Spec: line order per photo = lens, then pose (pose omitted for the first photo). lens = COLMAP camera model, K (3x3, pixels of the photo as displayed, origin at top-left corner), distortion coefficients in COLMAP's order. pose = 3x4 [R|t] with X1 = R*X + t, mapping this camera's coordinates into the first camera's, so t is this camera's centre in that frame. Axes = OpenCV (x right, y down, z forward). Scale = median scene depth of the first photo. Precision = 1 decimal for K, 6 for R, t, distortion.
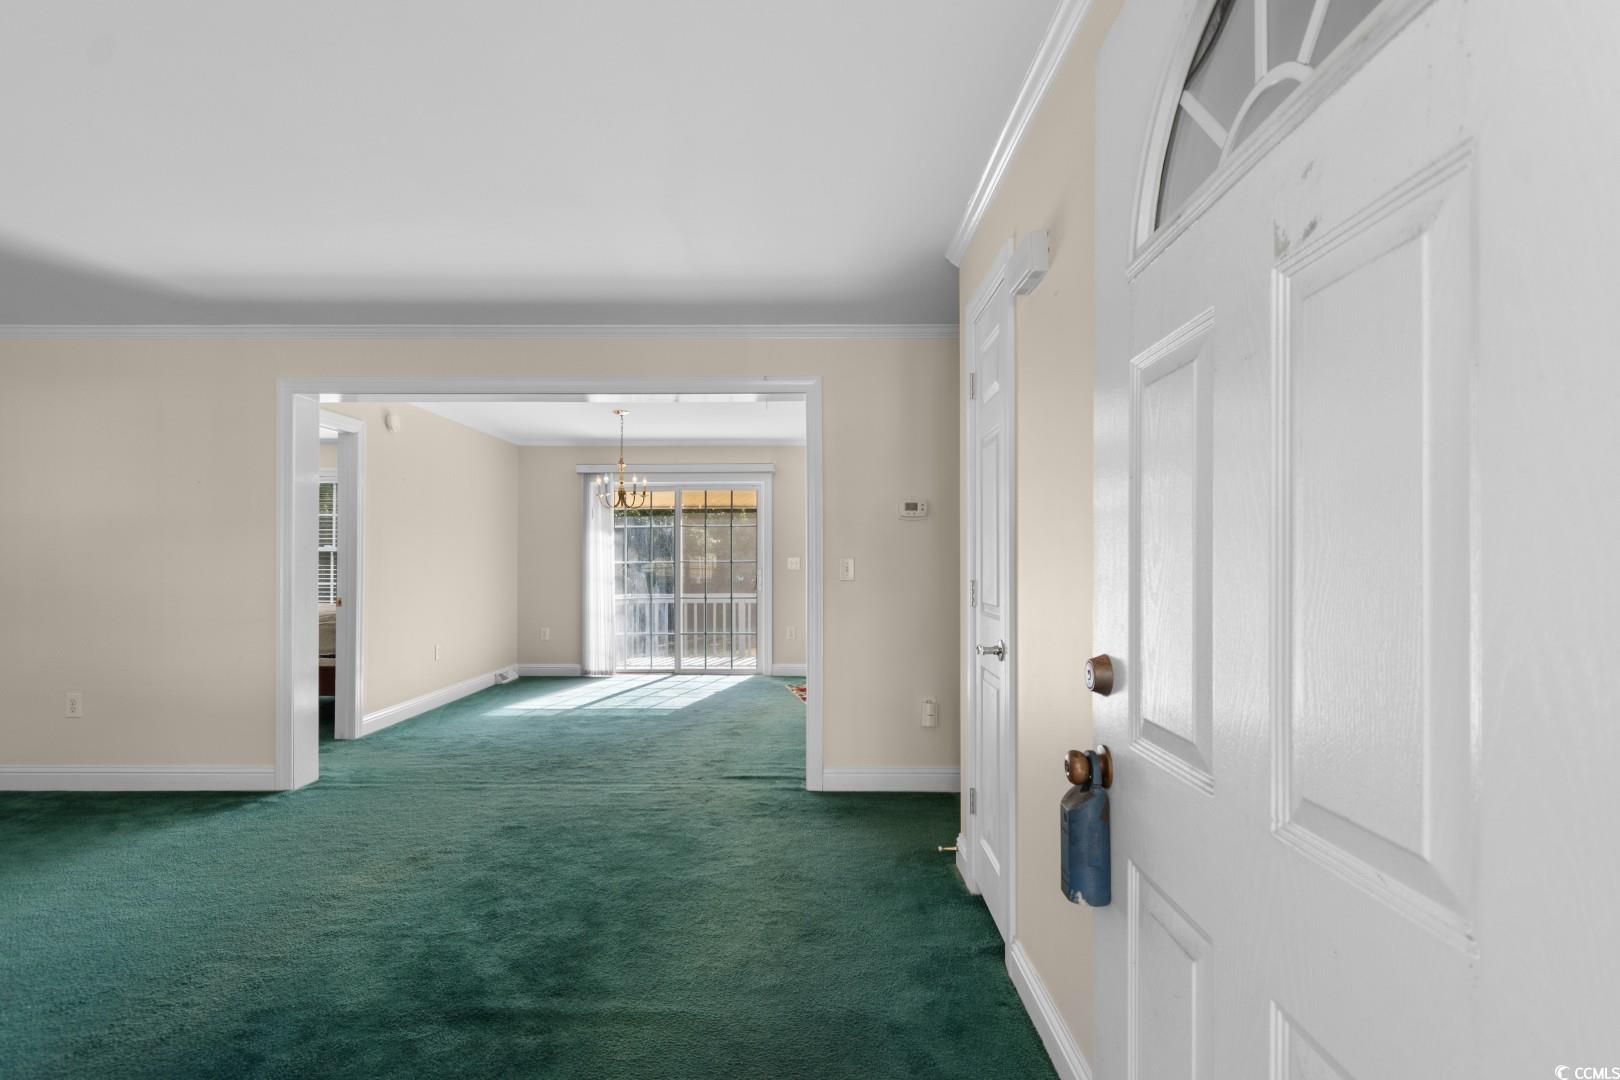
lens RADIAL K [[797.1, 0, 820.3], [0, 797.1, 548.1], [0, 0, 1]] dist [0.002623, 0.000113]
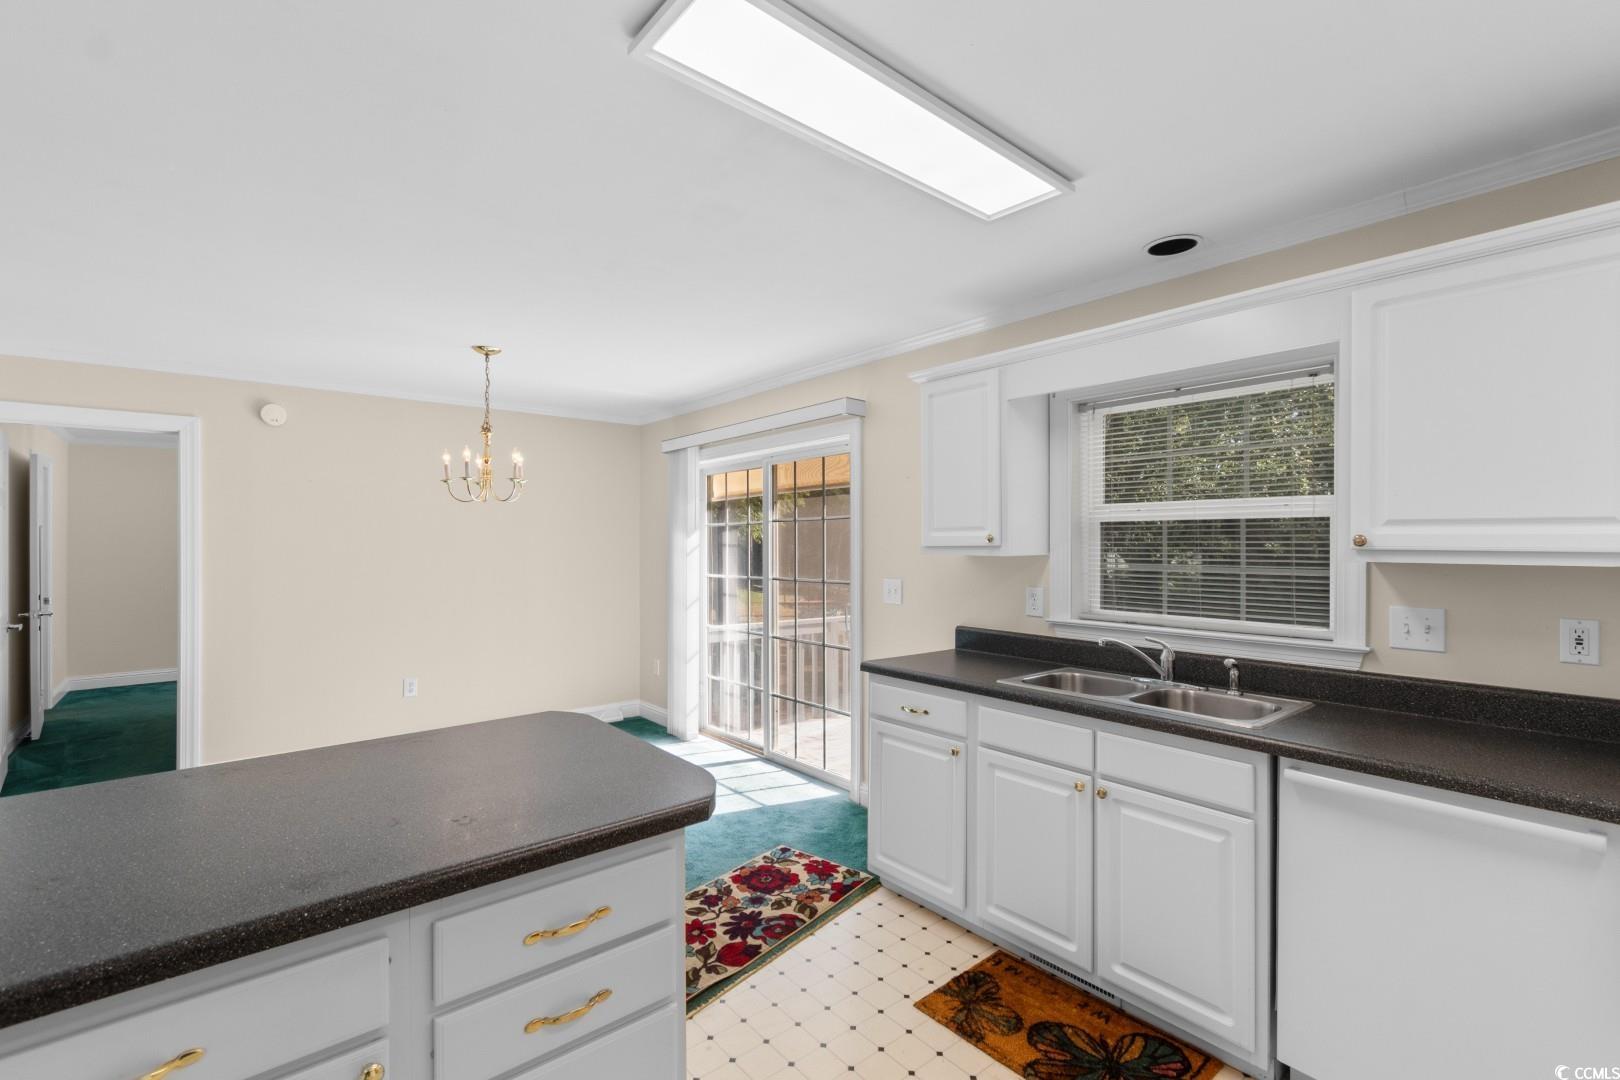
lens RADIAL K [[720.7, 0, 802.8], [0, 720.7, 539.8], [0, 0, 1]] dist [0.002861, 0.001115]
pose [[0.630804, -0.008511, -0.775895, 0.283547], [0.013006, 0.999915, -0.000394, -0.013434], [0.775833, -0.009843, 0.630862, 0.668066]]
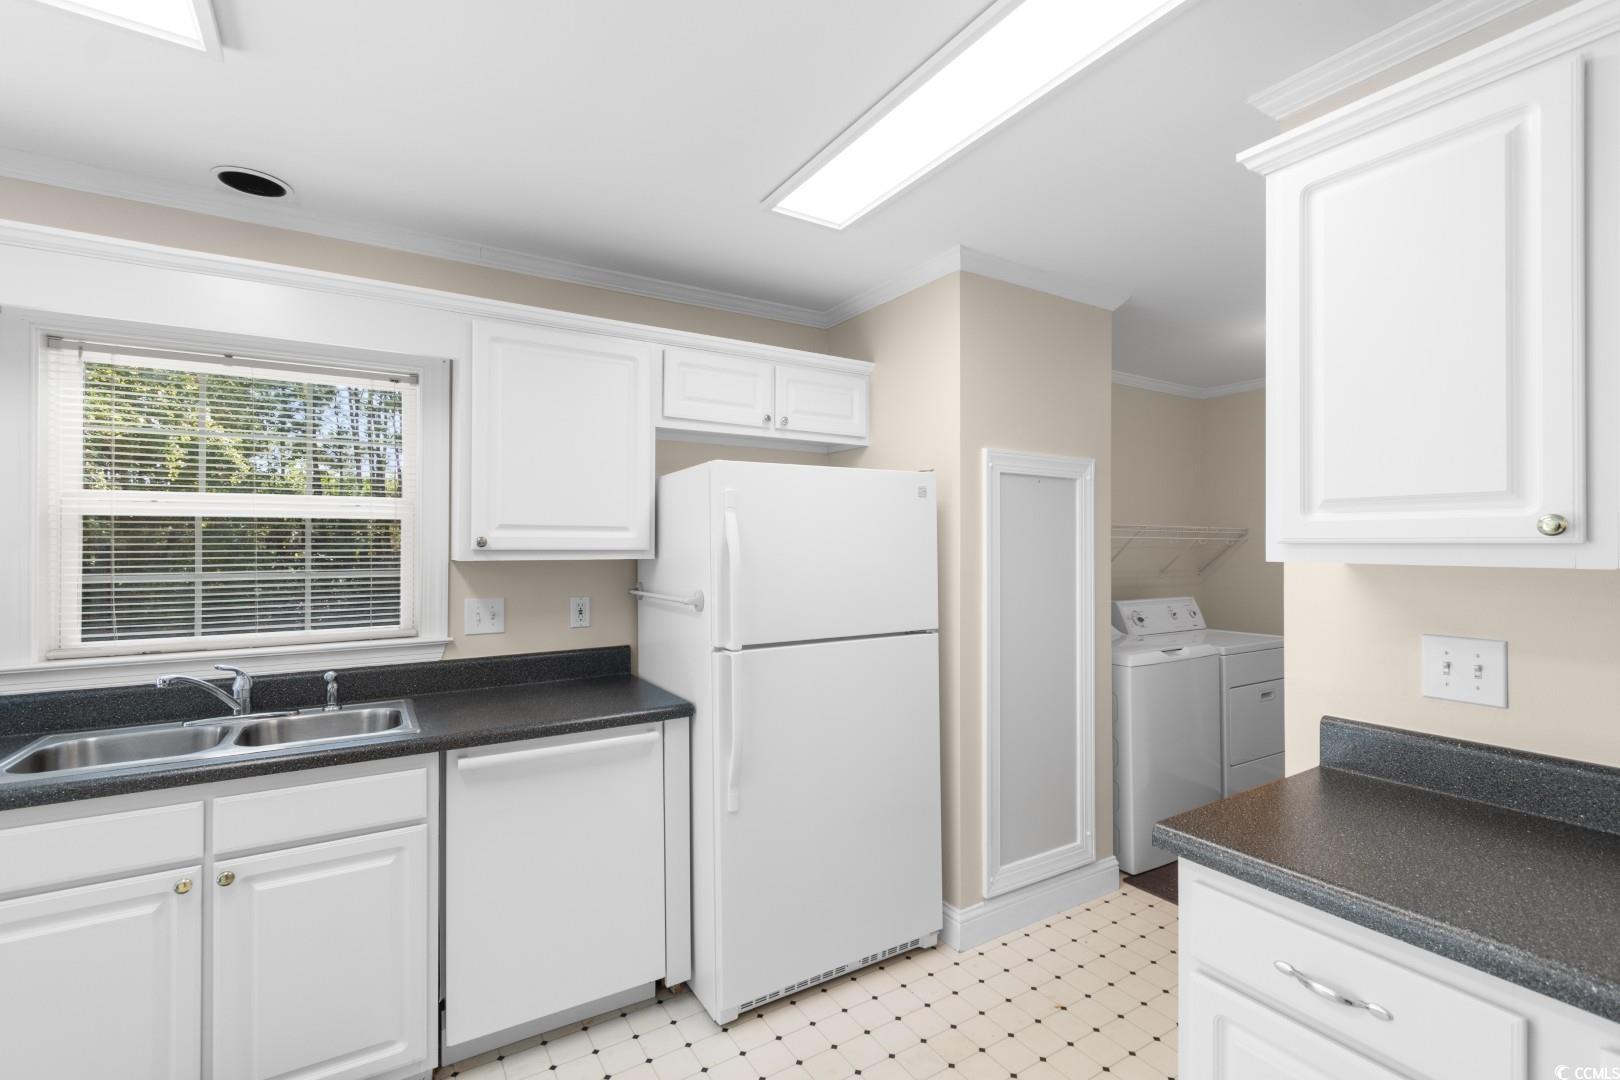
lens RADIAL K [[720.7, 0, 814.0], [0, 720.7, 541.6], [0, 0, 1]] dist [0.002861, 0.001115]
pose [[0.849950, -0.006060, 0.526828, 0.180776], [0.000681, 0.999946, 0.010404, -0.013781], [-0.526862, -0.008484, 0.849908, 0.666019]]
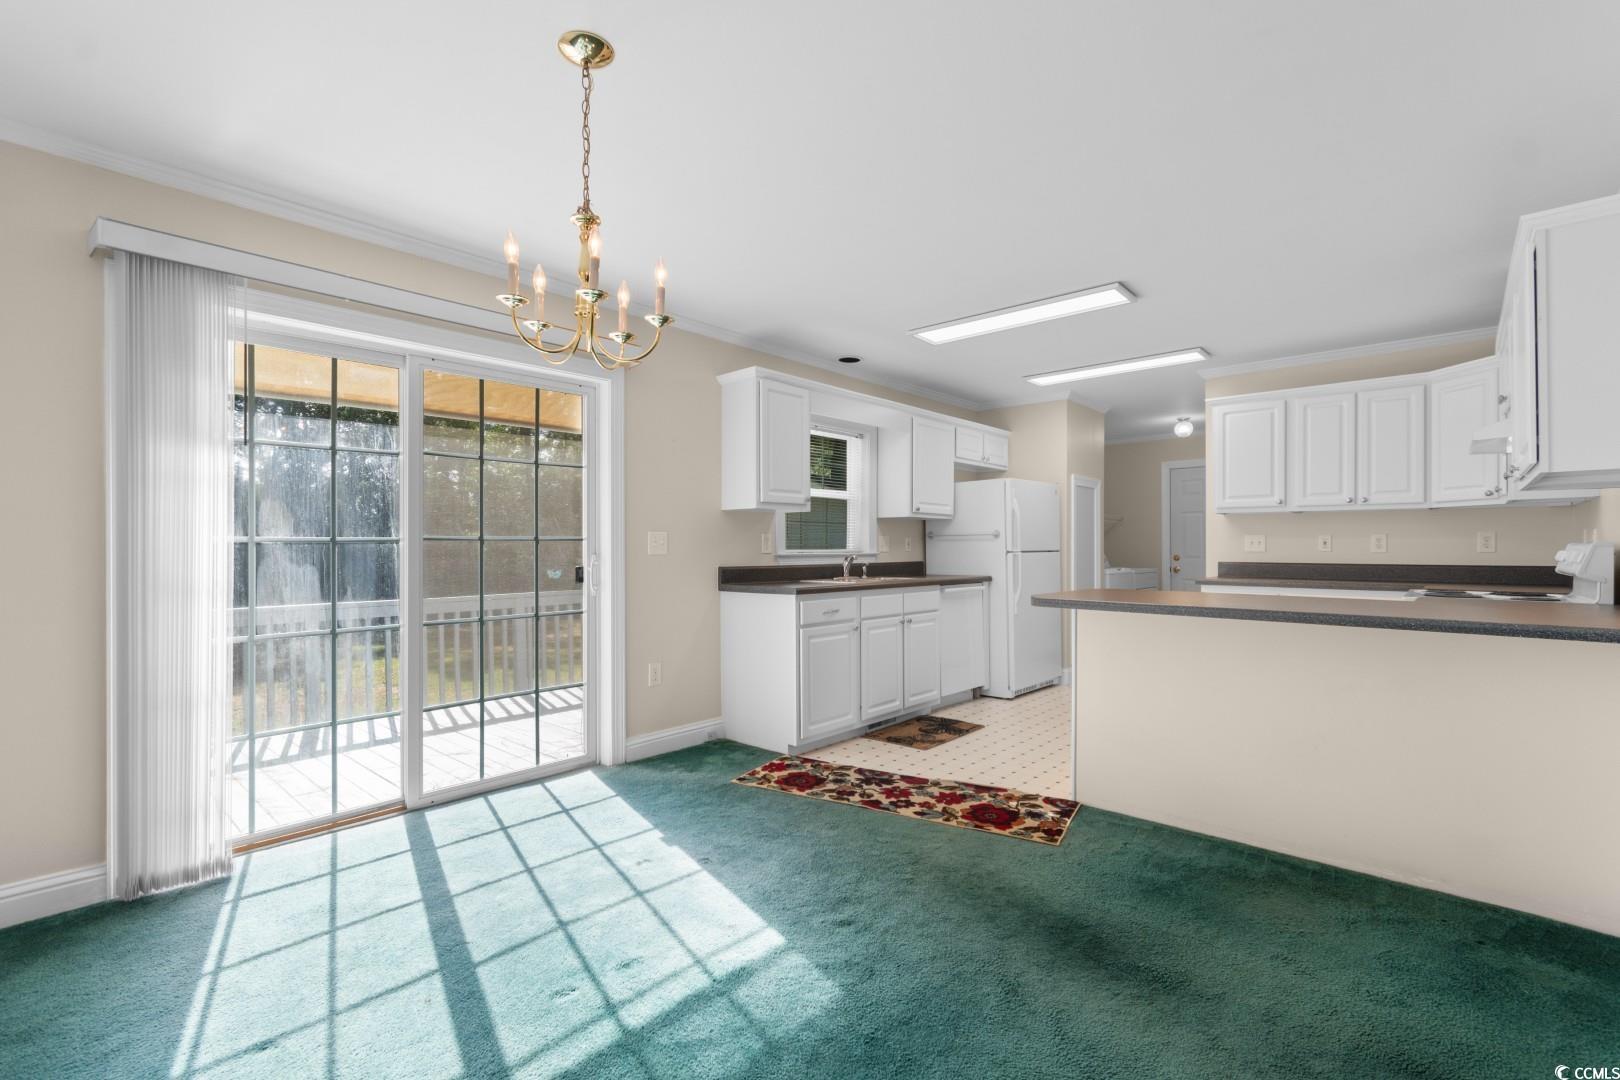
lens RADIAL K [[720.7, 0, 813.4], [0, 720.7, 547.6], [0, 0, 1]] dist [0.002861, 0.001115]
pose [[0.670724, -0.007008, 0.741674, -0.317214], [-0.004302, 0.999902, 0.013339, 0.015047], [-0.741694, -0.012137, 0.670628, 0.595211]]
